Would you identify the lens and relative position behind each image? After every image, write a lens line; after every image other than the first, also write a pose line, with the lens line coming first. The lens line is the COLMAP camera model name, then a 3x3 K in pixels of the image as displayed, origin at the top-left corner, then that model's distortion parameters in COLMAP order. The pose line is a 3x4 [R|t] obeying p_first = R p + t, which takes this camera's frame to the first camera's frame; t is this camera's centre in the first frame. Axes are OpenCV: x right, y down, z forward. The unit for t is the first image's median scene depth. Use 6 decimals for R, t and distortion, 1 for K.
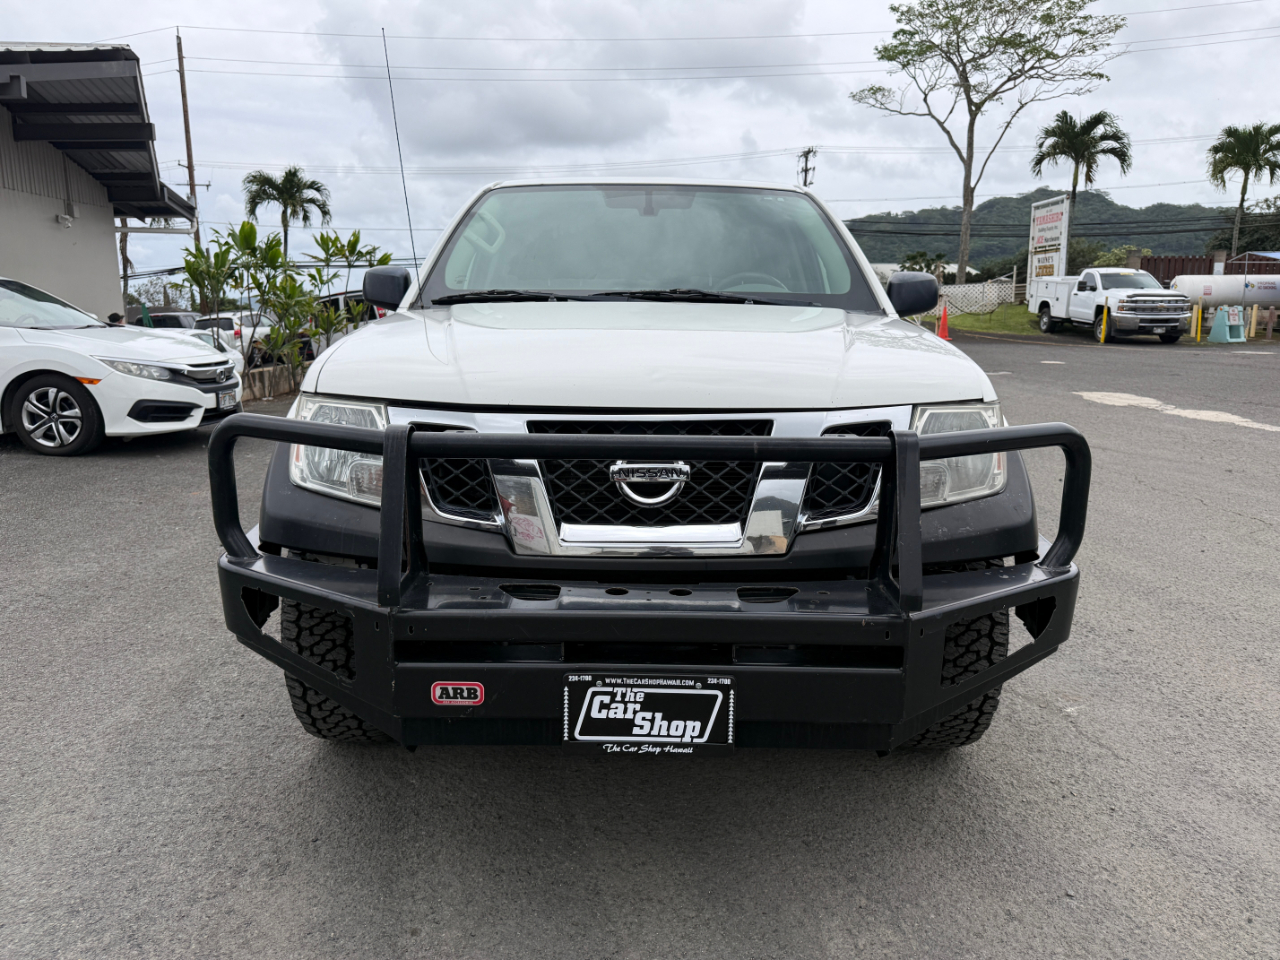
lens RADIAL K [[932.3, 0, 666.6], [0, 932.3, 449.2], [0, 0, 1]] dist [-0.000568, -0.002727]
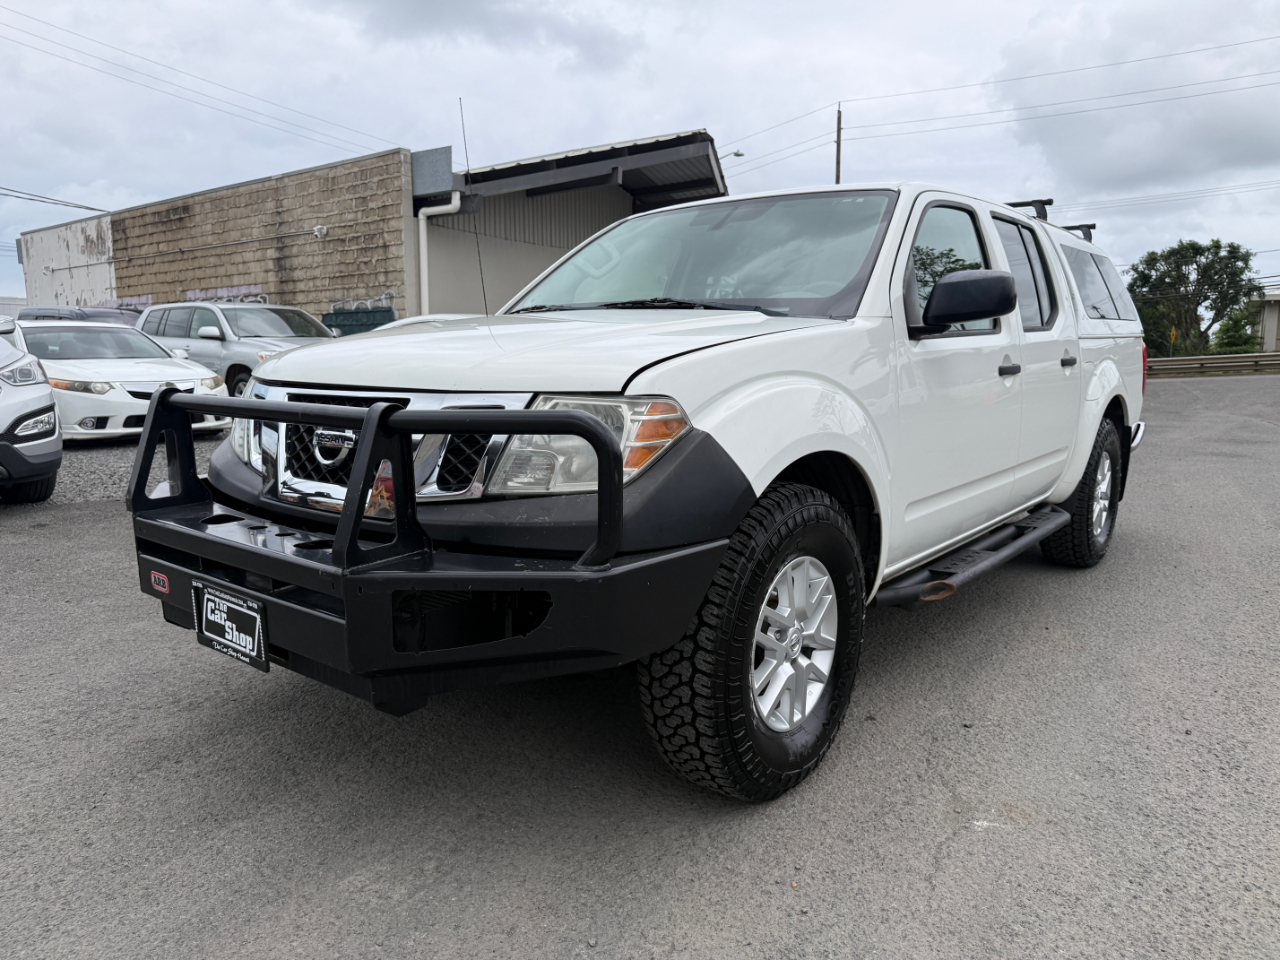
lens RADIAL K [[916.9, 0, 643.4], [0, 916.9, 483.1], [0, 0, 1]] dist [-0.003152, -0.003190]
pose [[0.779878, 0.083571, -0.620327, 0.129917], [-0.090283, 0.995702, 0.020637, 0.002818], [0.619386, 0.039910, 0.784072, 0.043339]]
